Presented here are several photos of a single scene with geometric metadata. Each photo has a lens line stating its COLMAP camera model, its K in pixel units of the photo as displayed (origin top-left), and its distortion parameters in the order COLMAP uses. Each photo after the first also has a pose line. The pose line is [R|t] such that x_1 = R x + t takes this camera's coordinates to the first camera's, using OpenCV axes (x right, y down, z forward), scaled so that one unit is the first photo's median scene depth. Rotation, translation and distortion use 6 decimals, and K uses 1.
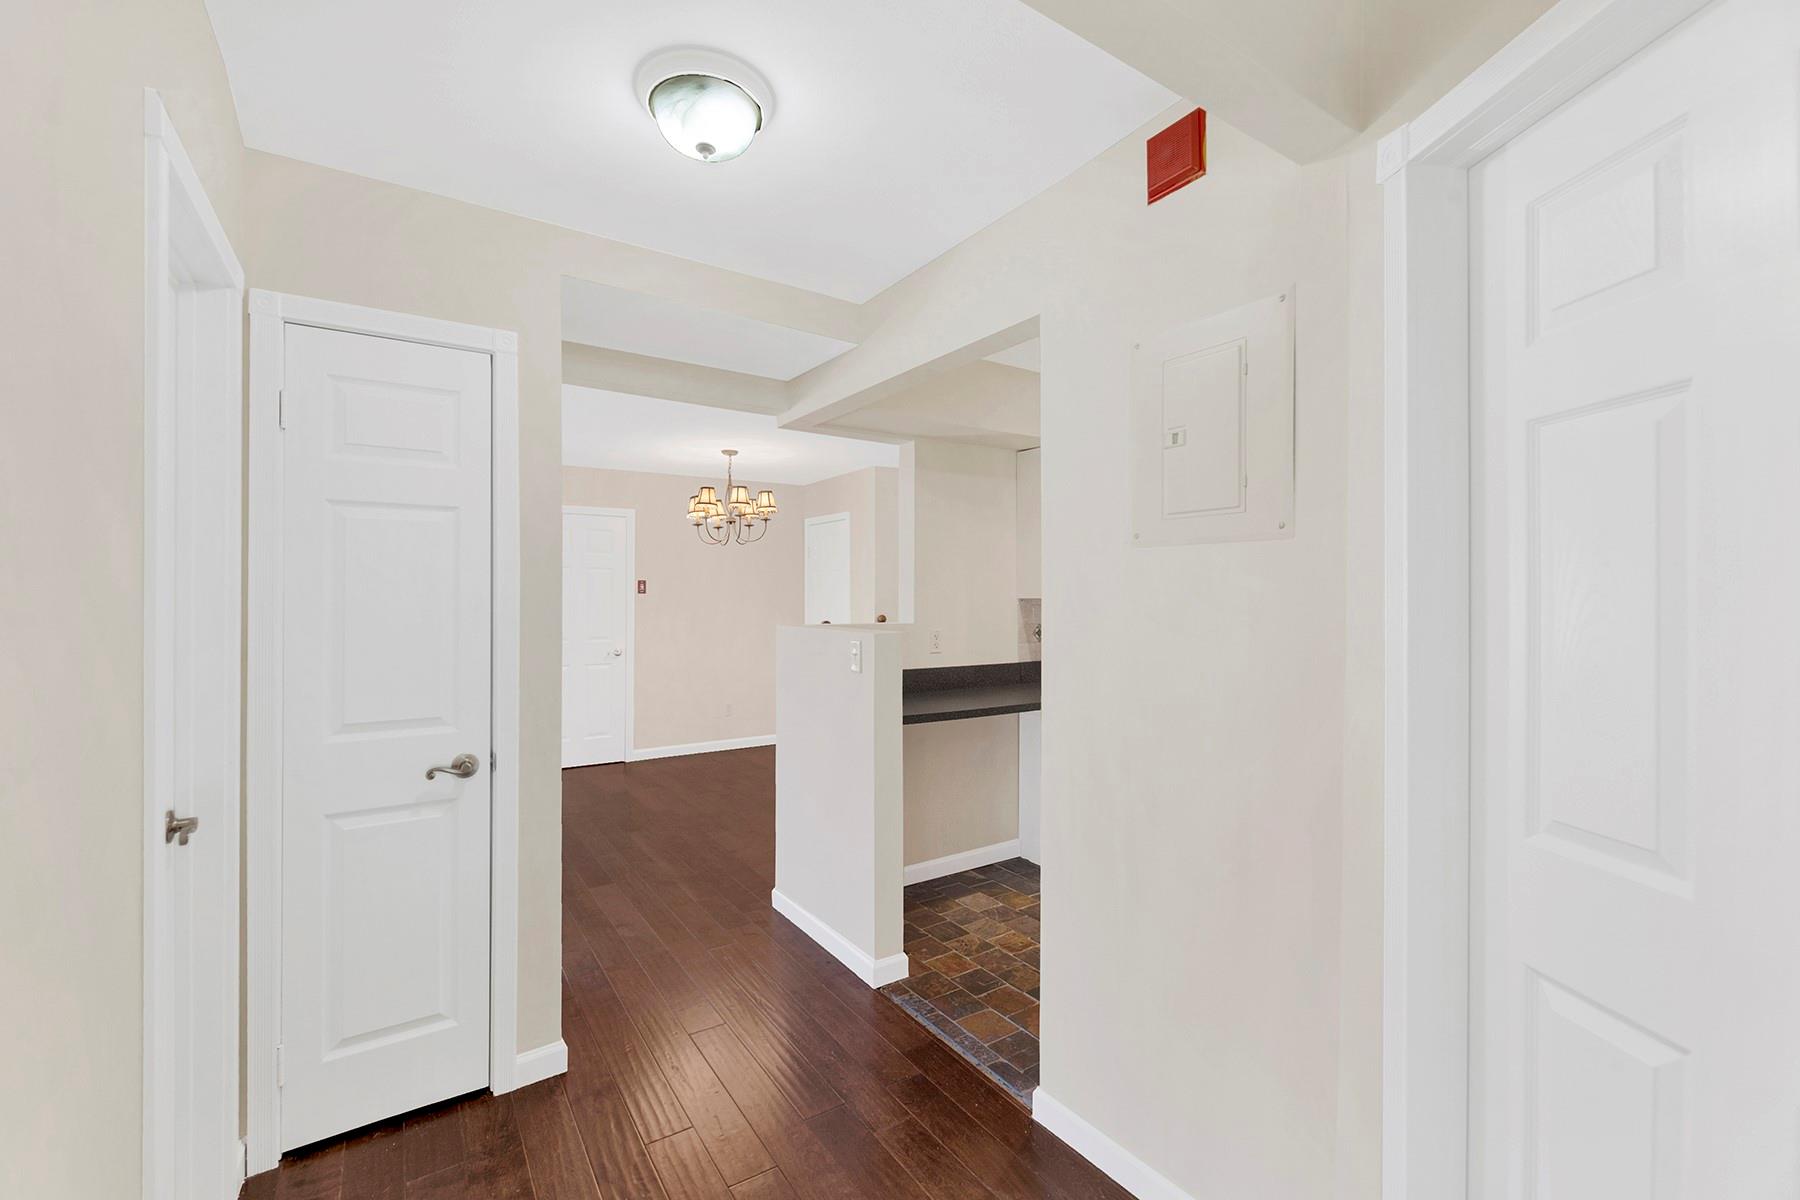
lens RADIAL K [[754.2, 0, 900.0], [0, 754.2, 600.0], [0, 0, 1]] dist [0.002245, -0.003429]
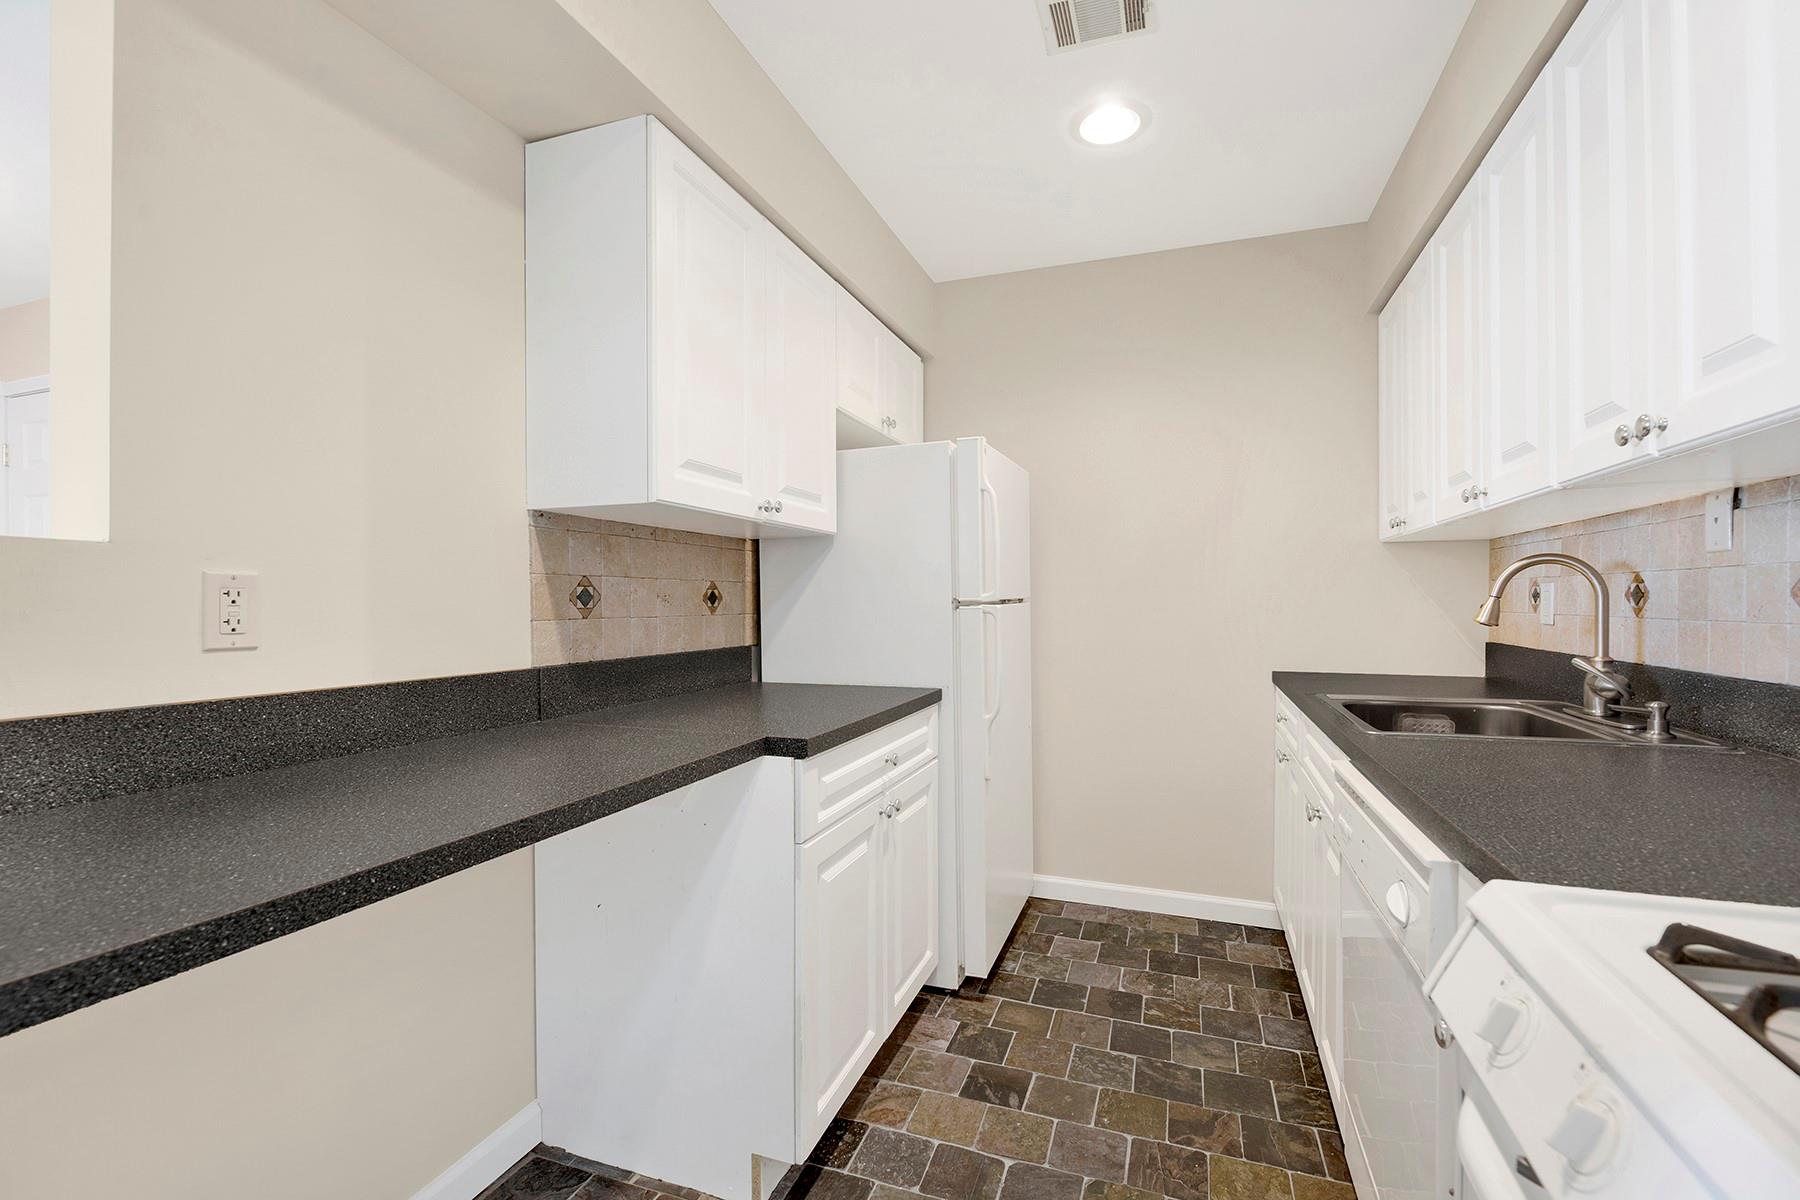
lens RADIAL K [[769.3, 0, 899.7], [0, 769.3, 618.2], [0, 0, 1]] dist [-0.002730, -0.001245]
pose [[0.823279, -0.012903, 0.567490, 0.090858], [-0.004528, 0.999561, 0.029296, 0.046046], [-0.567618, -0.026689, 0.822859, 0.583321]]
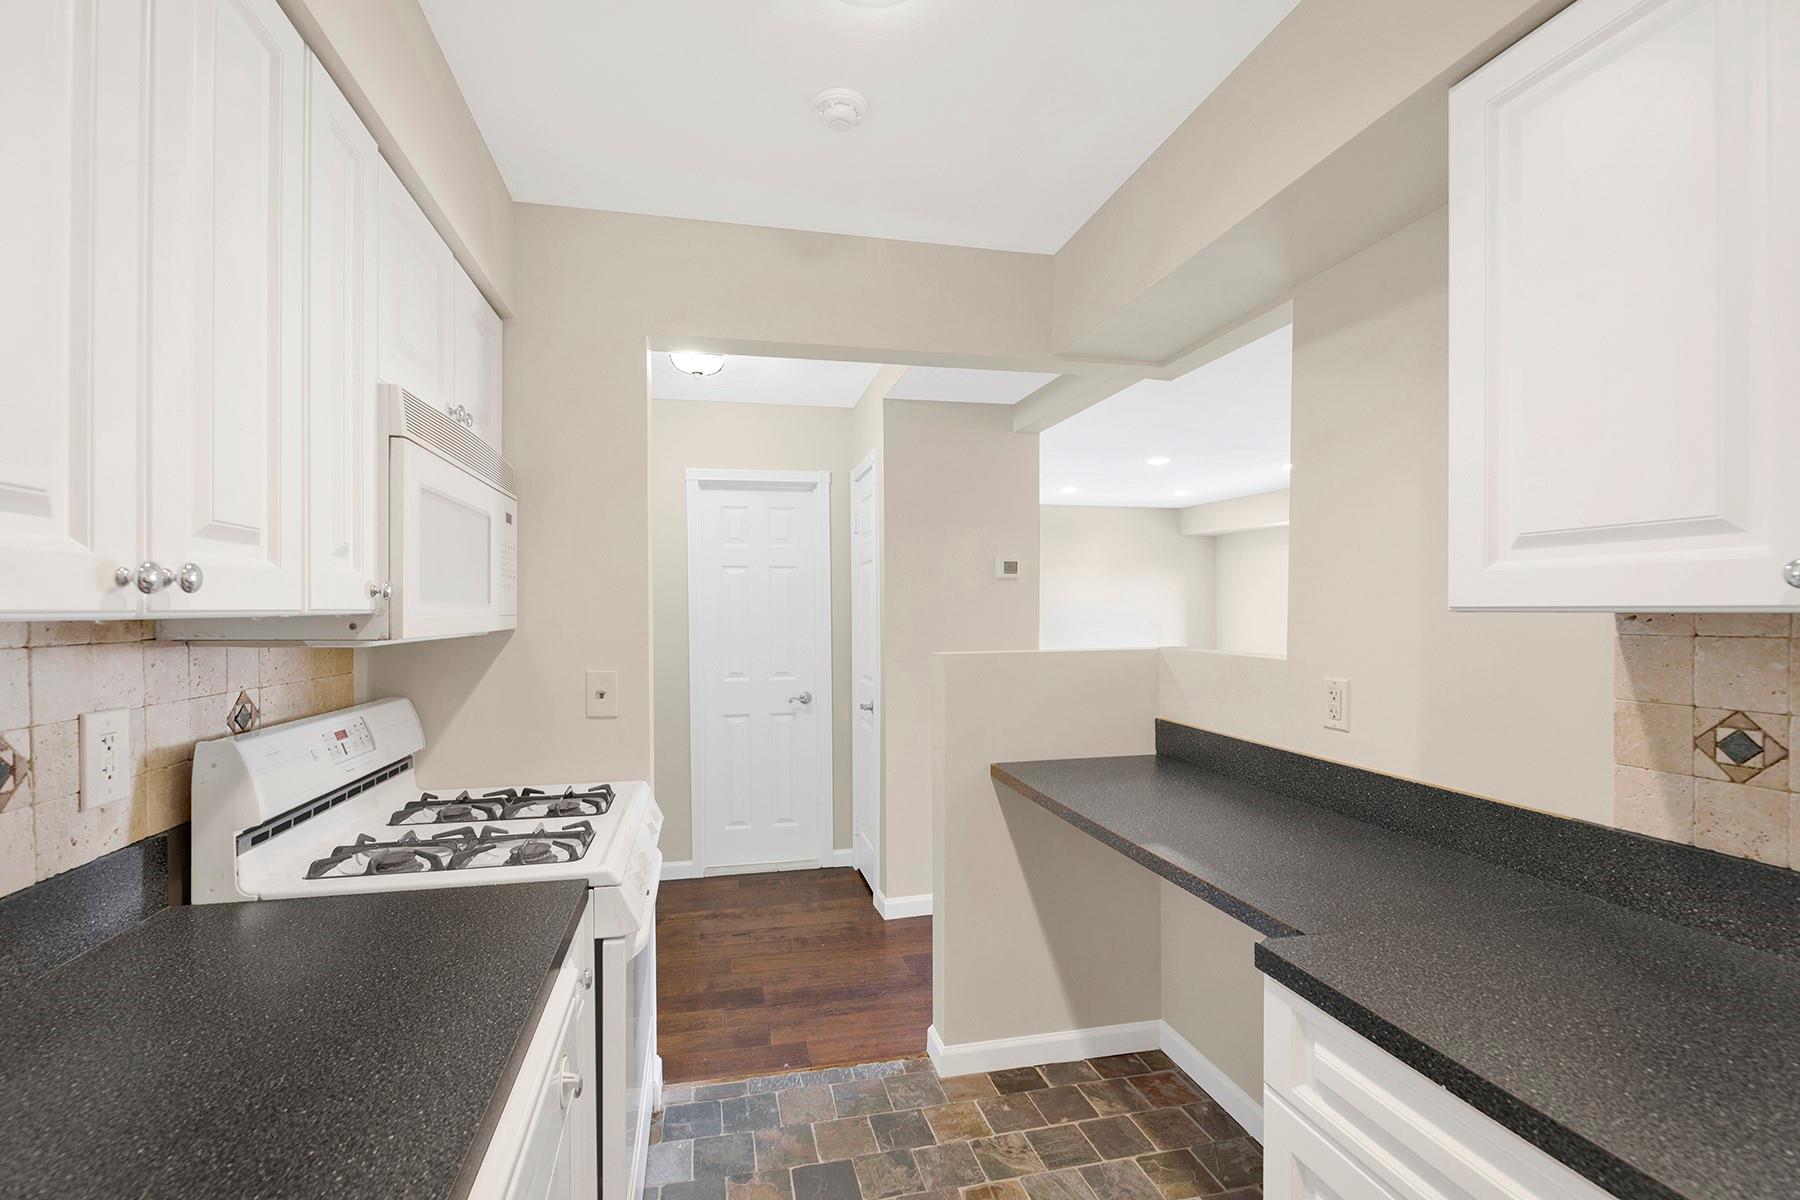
lens RADIAL K [[775.6, 0, 892.0], [0, 775.6, 605.1], [0, 0, 1]] dist [0.000519, -0.000205]
pose [[-0.362569, -0.009540, -0.931908, 0.589196], [0.003958, 0.999923, -0.011776, -0.003128], [0.931948, -0.007958, -0.362504, 0.906164]]
